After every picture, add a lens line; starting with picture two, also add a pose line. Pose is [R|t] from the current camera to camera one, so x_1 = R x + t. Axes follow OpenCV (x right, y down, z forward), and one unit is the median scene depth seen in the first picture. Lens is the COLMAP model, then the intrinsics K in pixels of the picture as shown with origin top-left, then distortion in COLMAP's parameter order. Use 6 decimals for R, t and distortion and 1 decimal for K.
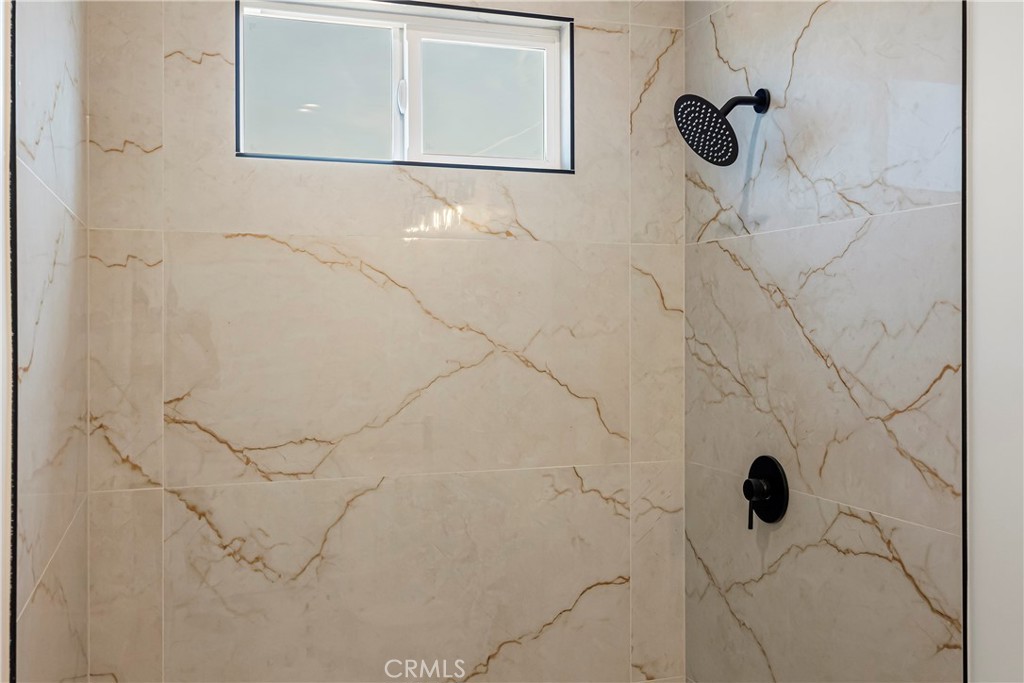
lens RADIAL K [[1006.3, 0, 512.7], [0, 1006.3, 338.2], [0, 0, 1]] dist [0.003403, 0.000000]
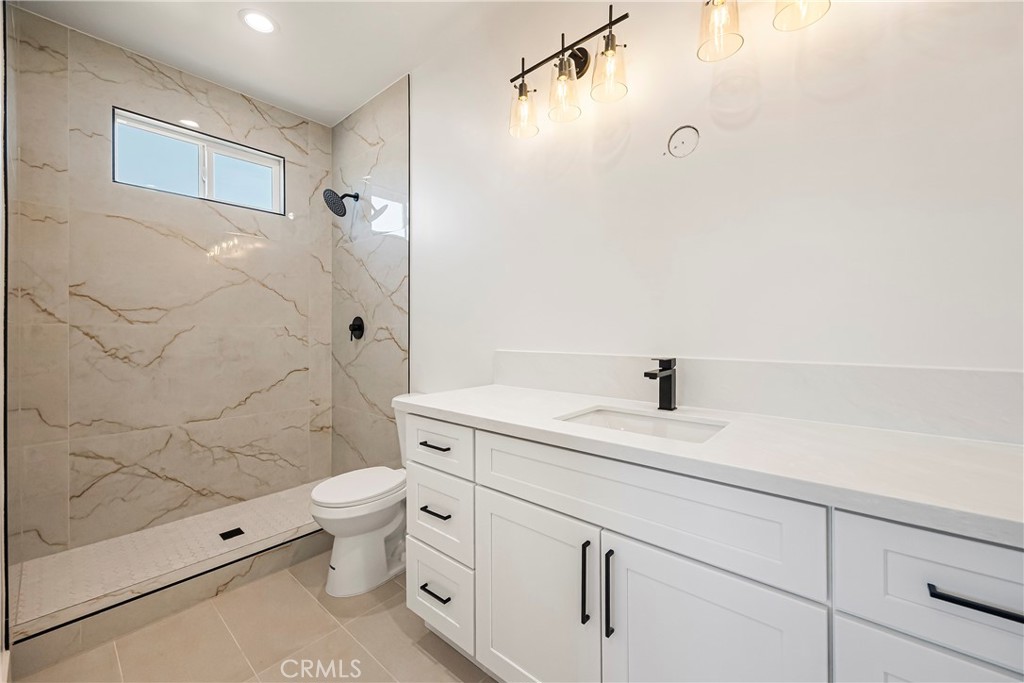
lens RADIAL K [[399.7, 0, 510.3], [0, 399.7, 325.4], [0, 0, 1]] dist [0.001593, -0.000185]
pose [[0.859787, 0.000364, 0.510652, 0.038471], [-0.001530, 0.999997, 0.001864, 0.141662], [-0.510650, -0.002384, 0.859785, -0.246616]]
